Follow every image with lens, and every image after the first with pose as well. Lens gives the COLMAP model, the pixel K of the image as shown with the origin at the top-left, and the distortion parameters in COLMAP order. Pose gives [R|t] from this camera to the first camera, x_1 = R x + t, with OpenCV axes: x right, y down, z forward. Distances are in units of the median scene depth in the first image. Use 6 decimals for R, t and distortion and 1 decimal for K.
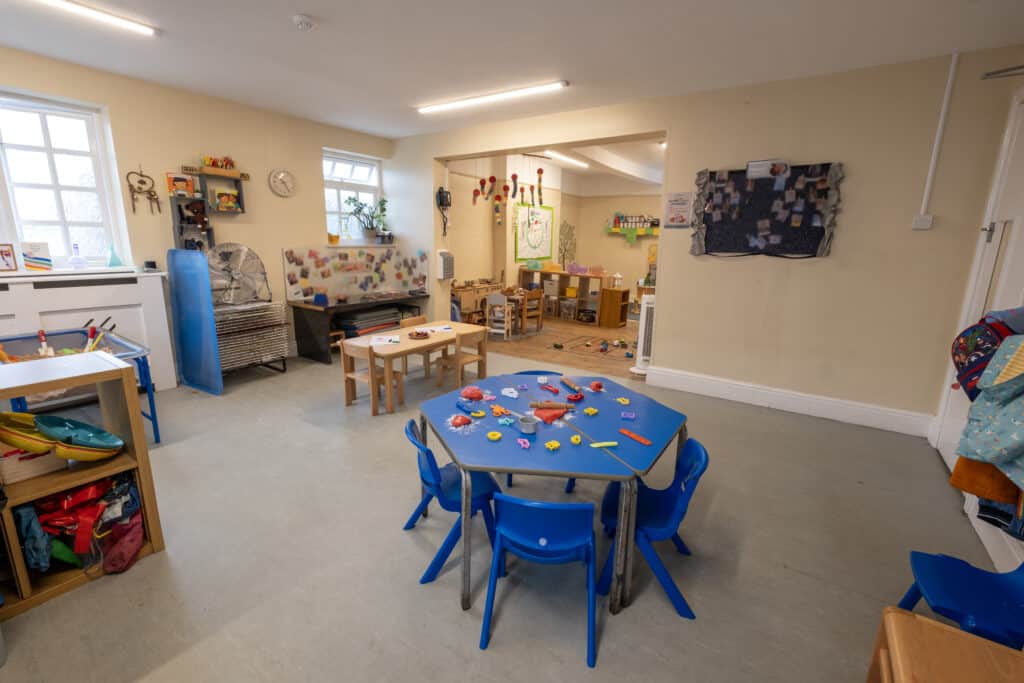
lens RADIAL K [[450.3, 0, 513.8], [0, 450.3, 338.3], [0, 0, 1]] dist [-0.004721, -0.000591]
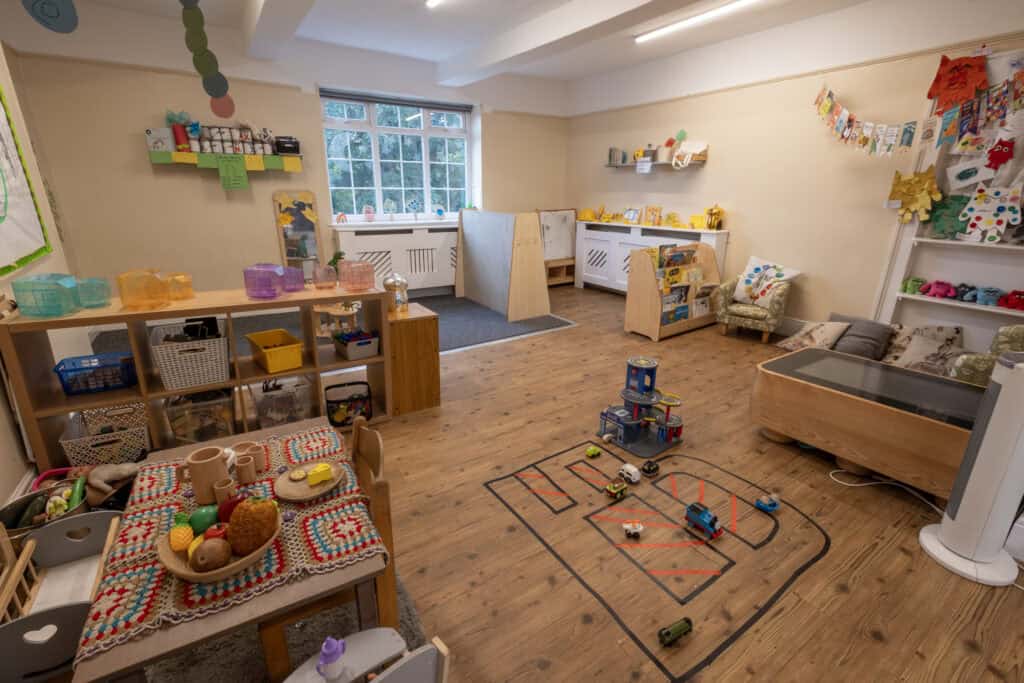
lens RADIAL K [[450.3, 0, 513.8], [0, 450.3, 338.3], [0, 0, 1]] dist [-0.004721, -0.000591]
pose [[0.386369, -0.306123, 0.870062, -0.065342], [0.192453, 0.949309, 0.248543, -0.130715], [-0.902043, 0.071416, 0.425698, 0.579229]]
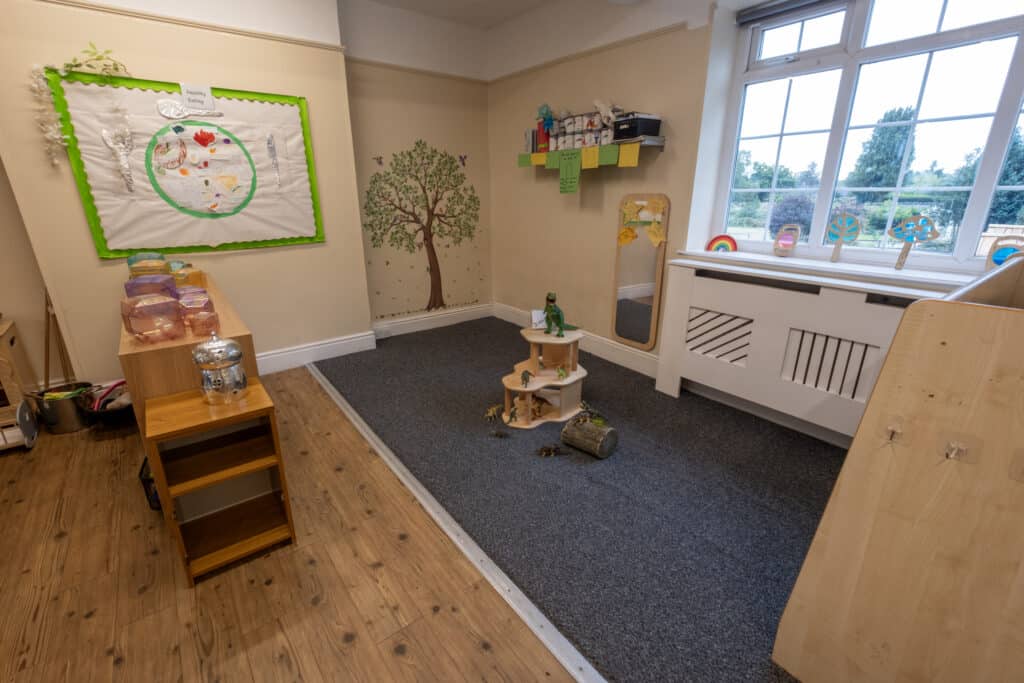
lens RADIAL K [[450.3, 0, 513.8], [0, 450.3, 338.3], [0, 0, 1]] dist [-0.004721, -0.000591]
pose [[0.951165, 0.071392, -0.300314, 0.336526], [-0.042235, 0.993837, 0.102494, -0.134726], [0.305780, -0.084805, 0.948318, 0.647734]]
